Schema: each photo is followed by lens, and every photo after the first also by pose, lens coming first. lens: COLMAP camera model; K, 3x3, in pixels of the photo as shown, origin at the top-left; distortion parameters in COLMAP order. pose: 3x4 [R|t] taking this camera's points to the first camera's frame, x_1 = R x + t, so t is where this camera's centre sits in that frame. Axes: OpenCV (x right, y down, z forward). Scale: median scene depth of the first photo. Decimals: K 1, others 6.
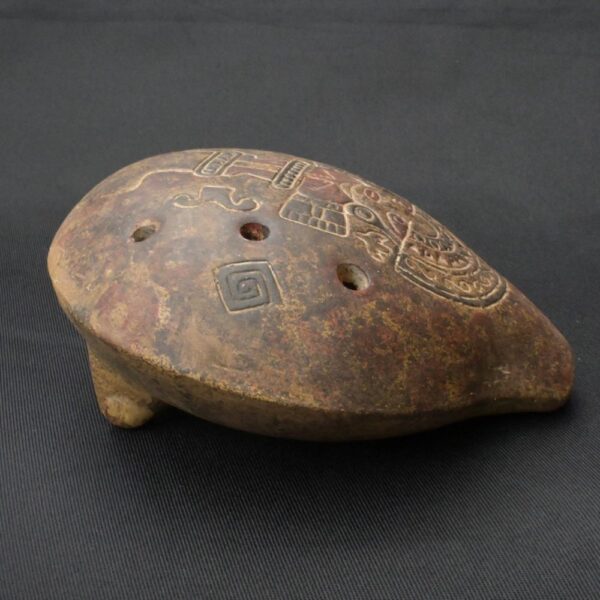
lens RADIAL K [[850.4, 0, 300.0], [0, 850.4, 300.0], [0, 0, 1]] dist [0.025934, 0.056195]
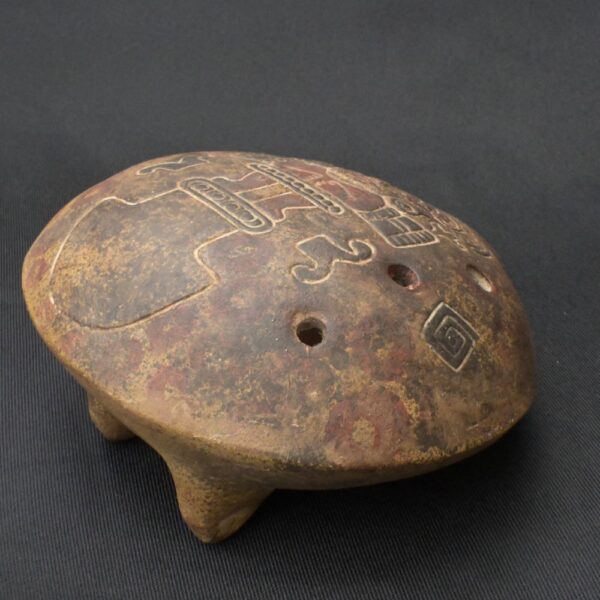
lens RADIAL K [[850.4, 0, 300.0], [0, 850.4, 300.0], [0, 0, 1]] dist [0.025934, 0.056195]
pose [[0.656033, -0.425231, 0.623537, -0.729752], [0.273296, 0.903947, 0.328922, -0.401370], [-0.703512, -0.045373, 0.709233, 0.454607]]
